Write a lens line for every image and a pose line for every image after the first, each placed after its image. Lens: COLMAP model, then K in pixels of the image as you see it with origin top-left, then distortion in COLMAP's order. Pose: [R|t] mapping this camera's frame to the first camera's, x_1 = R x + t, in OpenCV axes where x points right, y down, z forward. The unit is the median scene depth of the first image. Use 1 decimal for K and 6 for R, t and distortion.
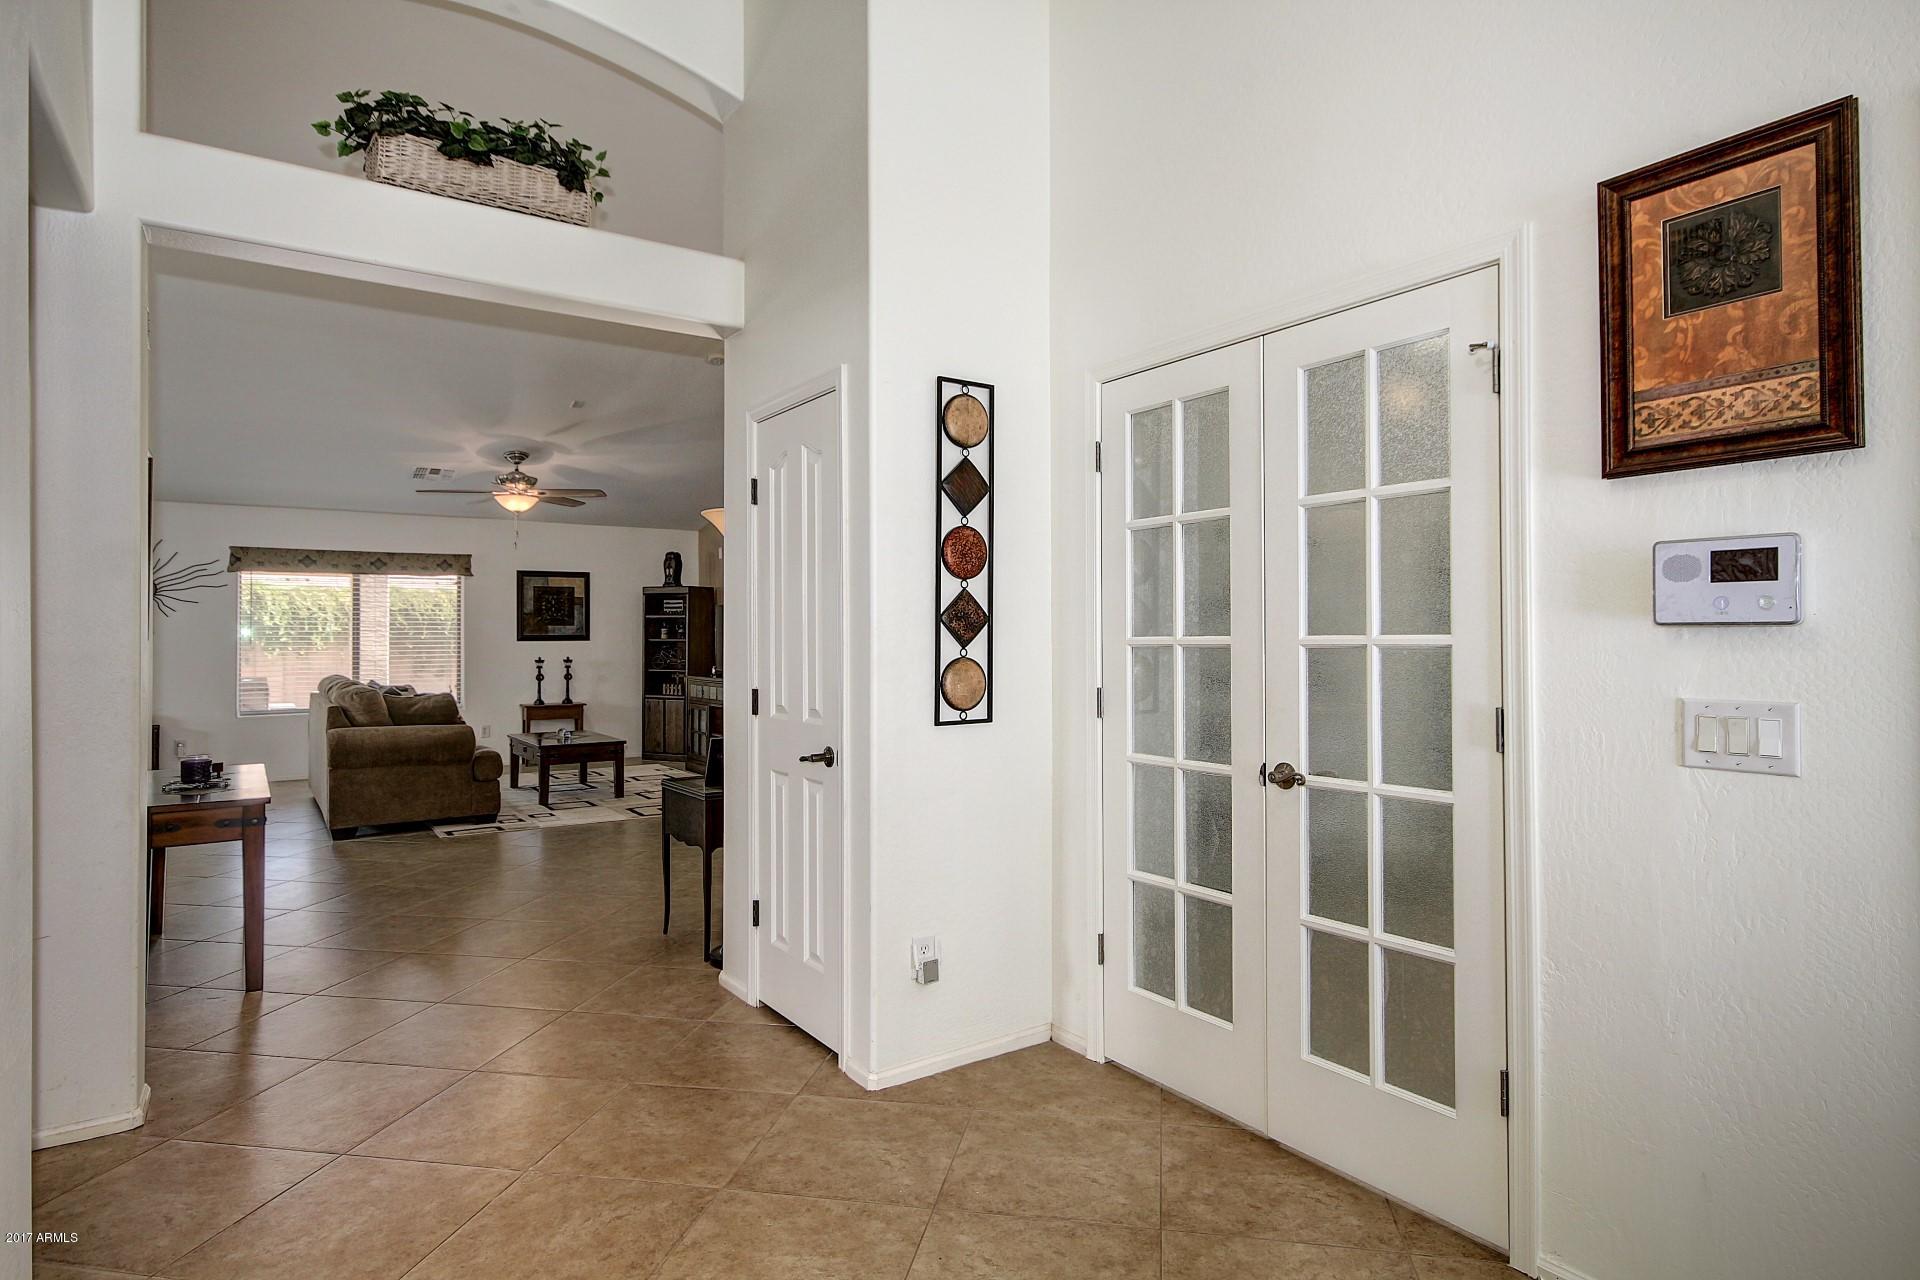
lens RADIAL K [[1060.0, 0, 968.2], [0, 1060.0, 635.3], [0, 0, 1]] dist [0.008625, 0.000768]
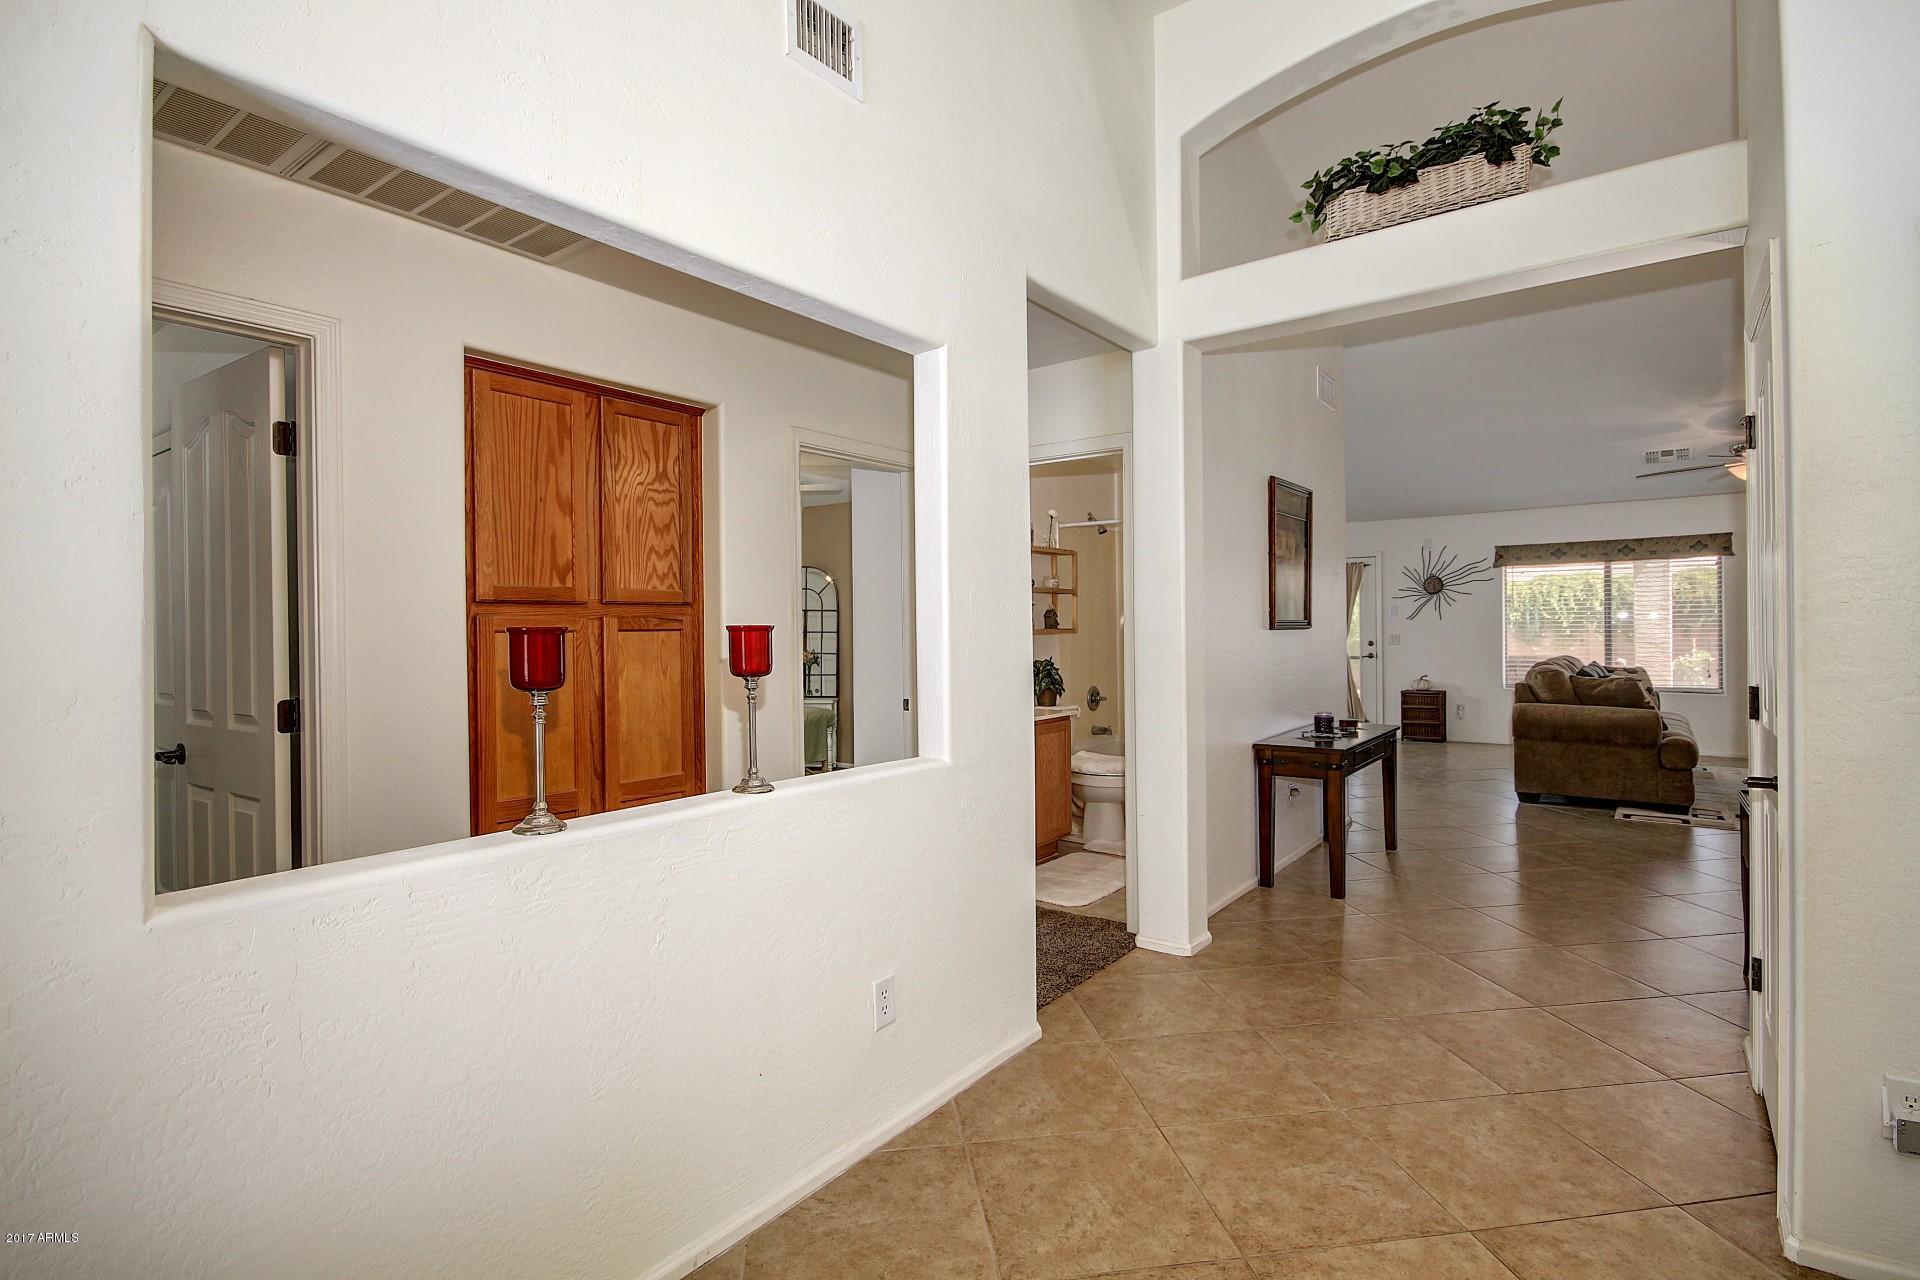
lens RADIAL K [[924.7, 0, 966.7], [0, 924.7, 637.1], [0, 0, 1]] dist [-0.000734, -0.000034]
pose [[0.313973, 0.007777, -0.949400, 0.147881], [0.011021, 0.999869, 0.011835, -0.000120], [0.949368, -0.014180, 0.313847, 0.137869]]
